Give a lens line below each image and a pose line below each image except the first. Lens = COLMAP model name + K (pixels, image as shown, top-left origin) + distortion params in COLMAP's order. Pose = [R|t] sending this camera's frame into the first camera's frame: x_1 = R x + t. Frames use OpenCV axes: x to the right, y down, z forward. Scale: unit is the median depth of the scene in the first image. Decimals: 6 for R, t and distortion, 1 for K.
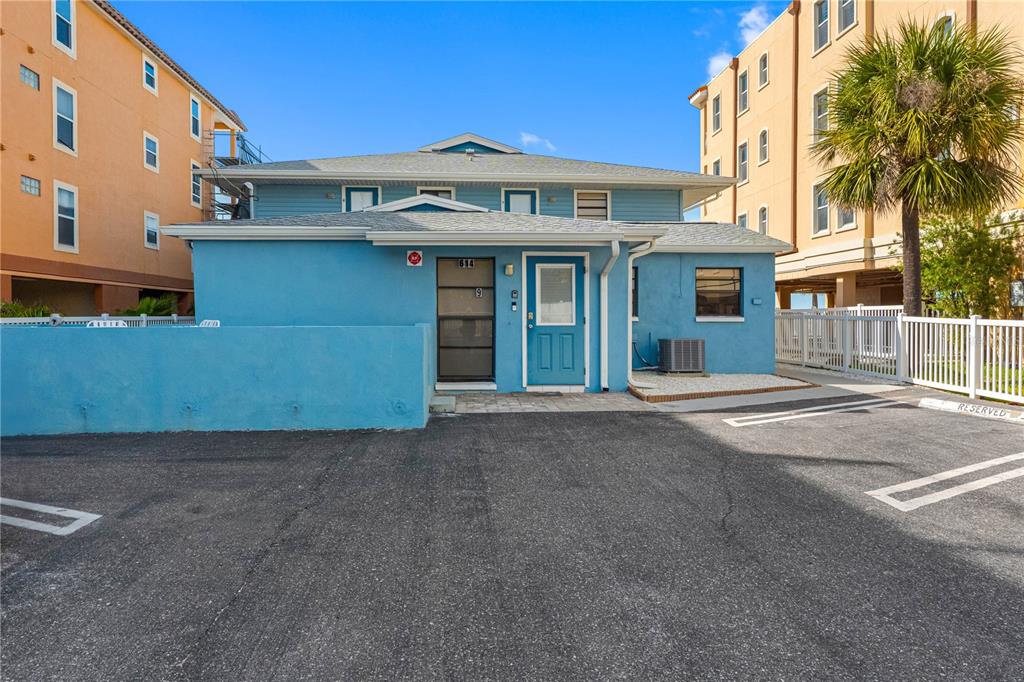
lens RADIAL K [[747.9, 0, 479.3], [0, 747.9, 314.4], [0, 0, 1]] dist [-0.003445, -0.000925]
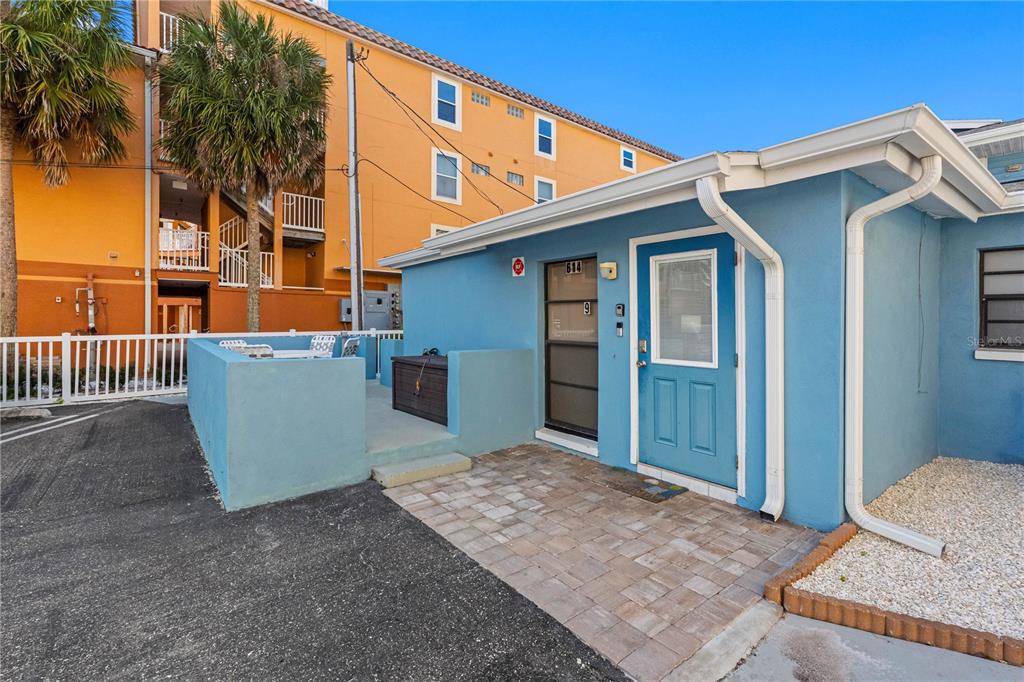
lens RADIAL K [[456.6, 0, 491.7], [0, 456.6, 316.8], [0, 0, 1]] dist [-0.001375, -0.000492]
pose [[0.571280, -0.005070, -0.820739, 0.294969], [-0.009202, 0.999878, -0.012582, -0.015155], [0.820703, 0.014741, 0.571164, 0.690246]]
